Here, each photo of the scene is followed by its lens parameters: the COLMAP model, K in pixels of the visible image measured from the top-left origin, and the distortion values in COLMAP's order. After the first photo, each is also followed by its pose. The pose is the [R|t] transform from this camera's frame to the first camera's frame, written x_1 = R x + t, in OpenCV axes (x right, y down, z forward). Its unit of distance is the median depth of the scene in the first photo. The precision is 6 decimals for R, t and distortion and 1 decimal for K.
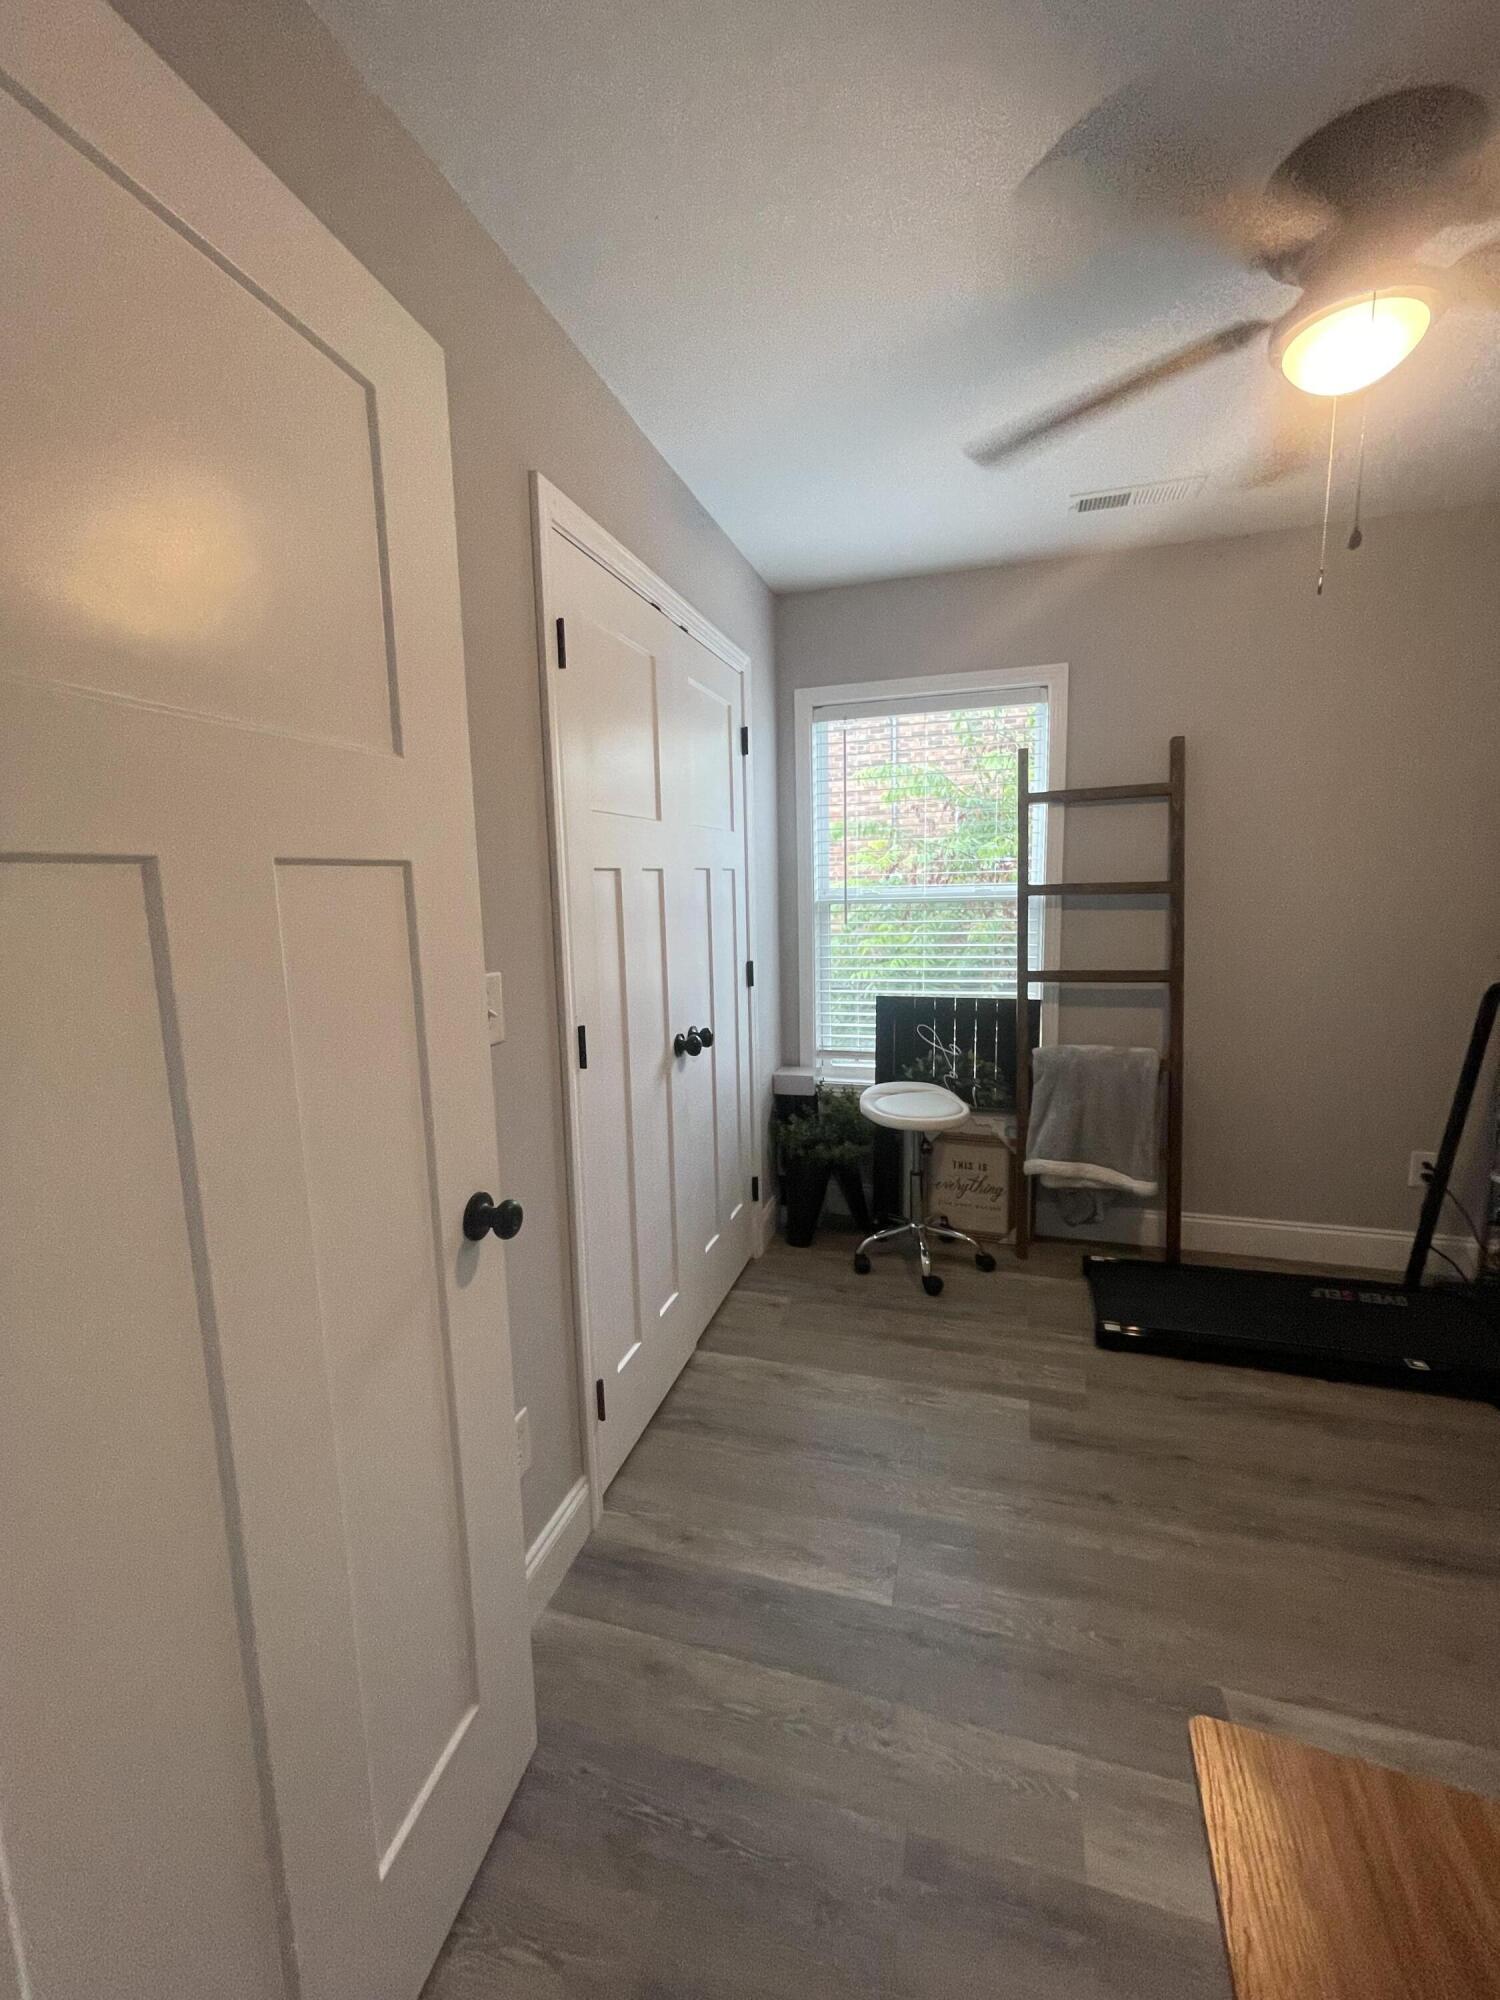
lens RADIAL K [[807.7, 0, 743.8], [0, 807.7, 989.5], [0, 0, 1]] dist [-0.002676, 0.000688]
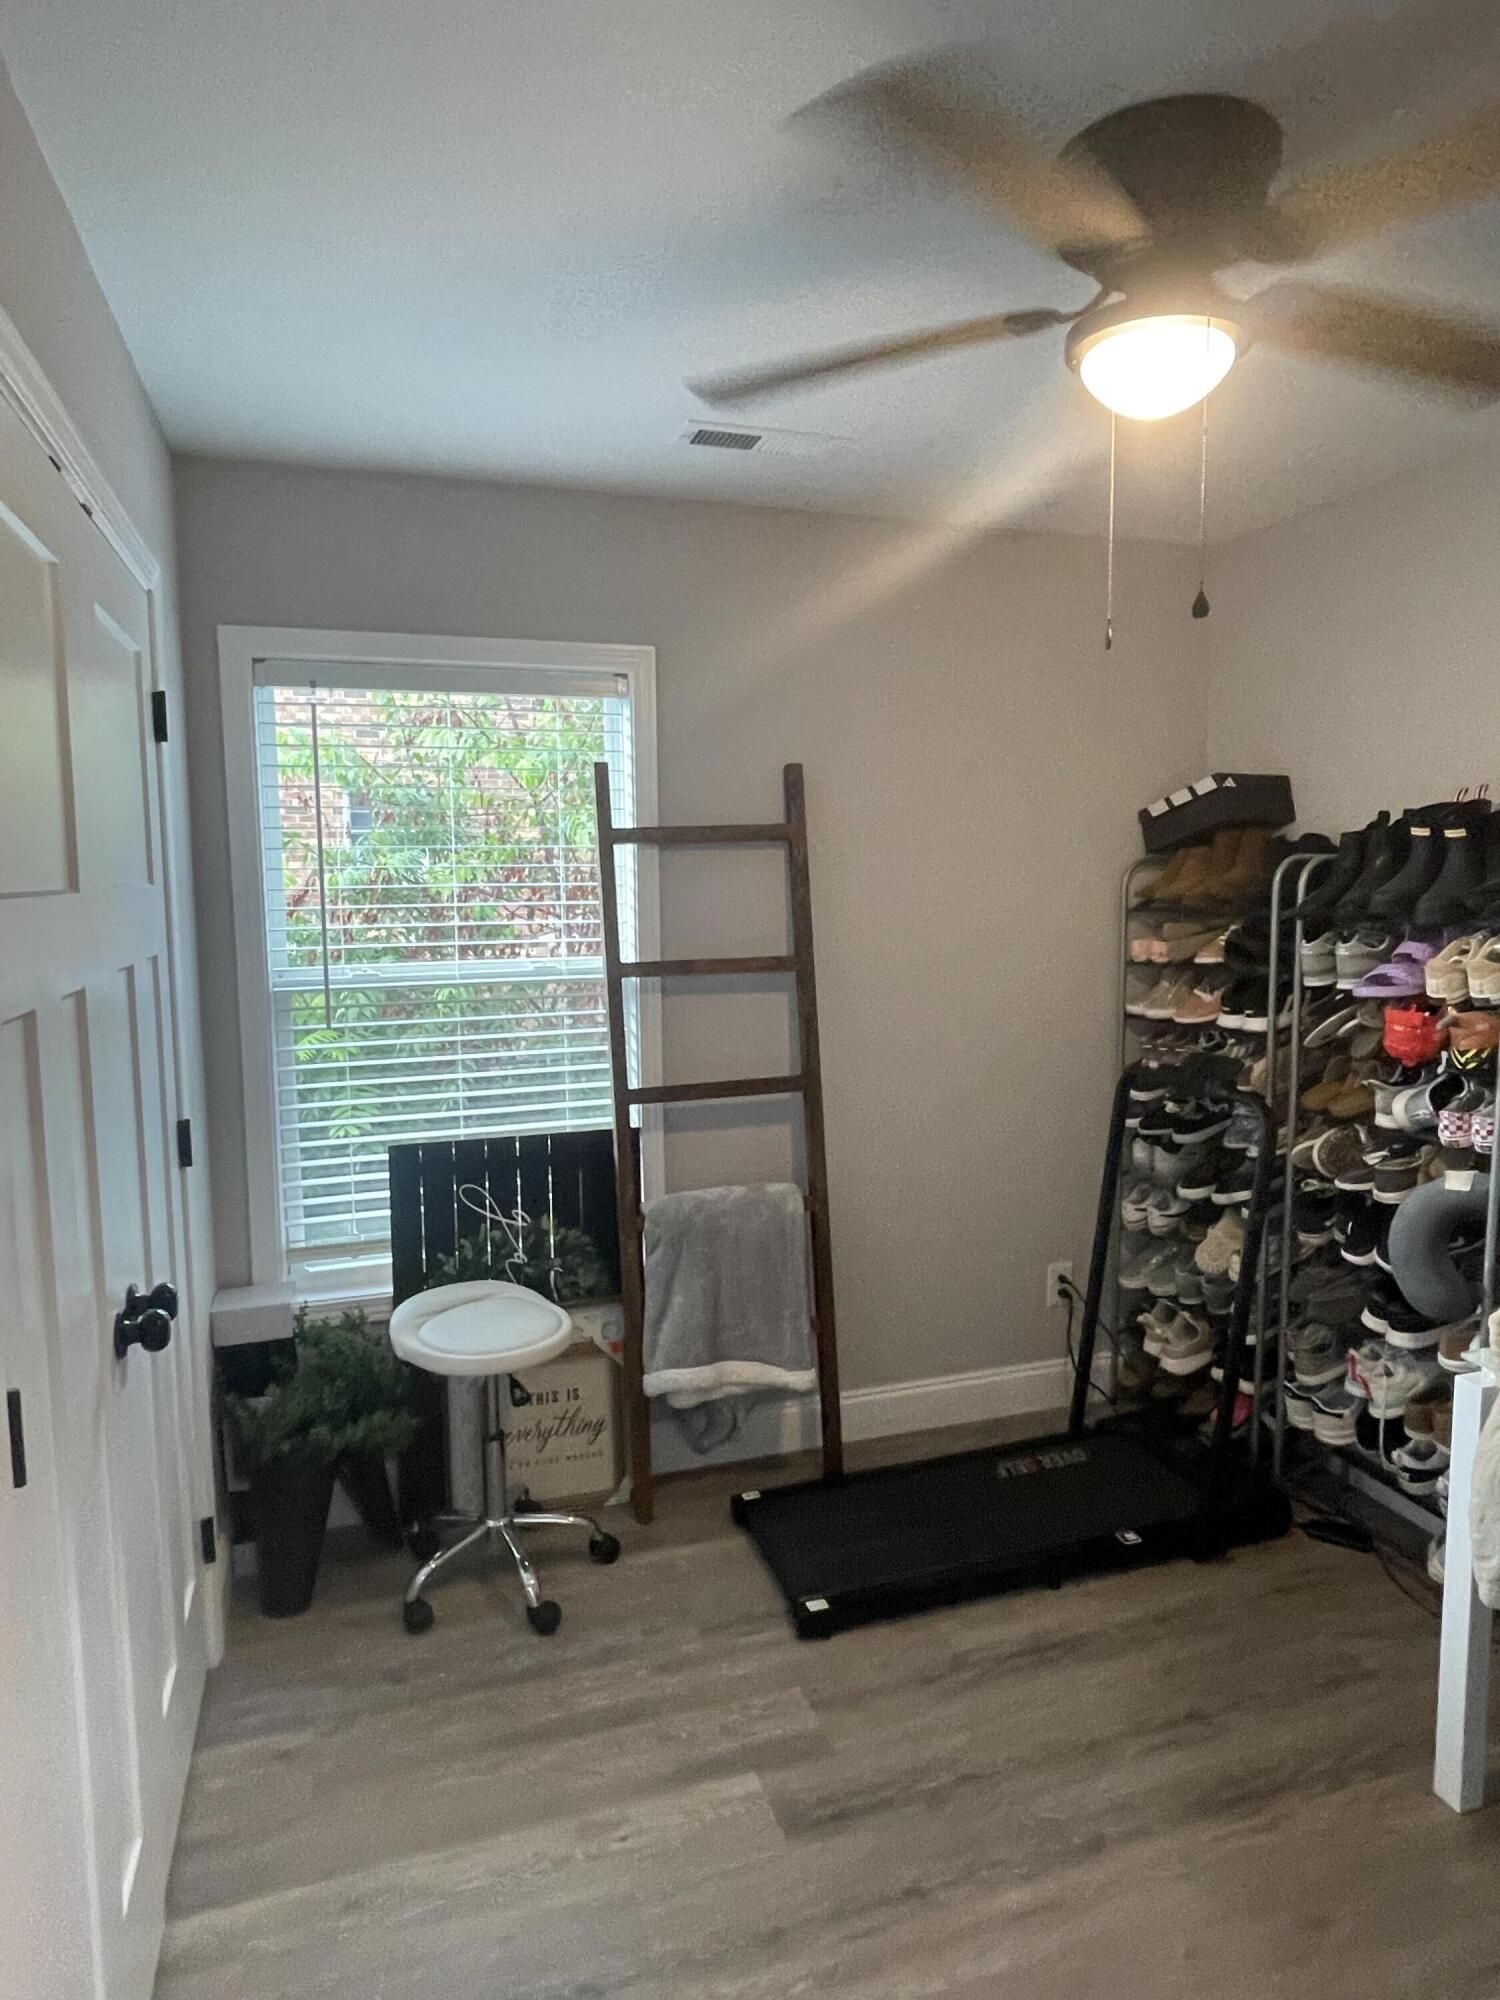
lens RADIAL K [[1194.8, 0, 748.6], [0, 1194.8, 976.7], [0, 0, 1]] dist [-0.003401, -0.002095]
pose [[0.818778, -0.034214, 0.573090, -0.135310], [0.067846, 0.996994, -0.037410, -0.073172], [-0.570087, 0.069512, 0.818638, 0.119965]]
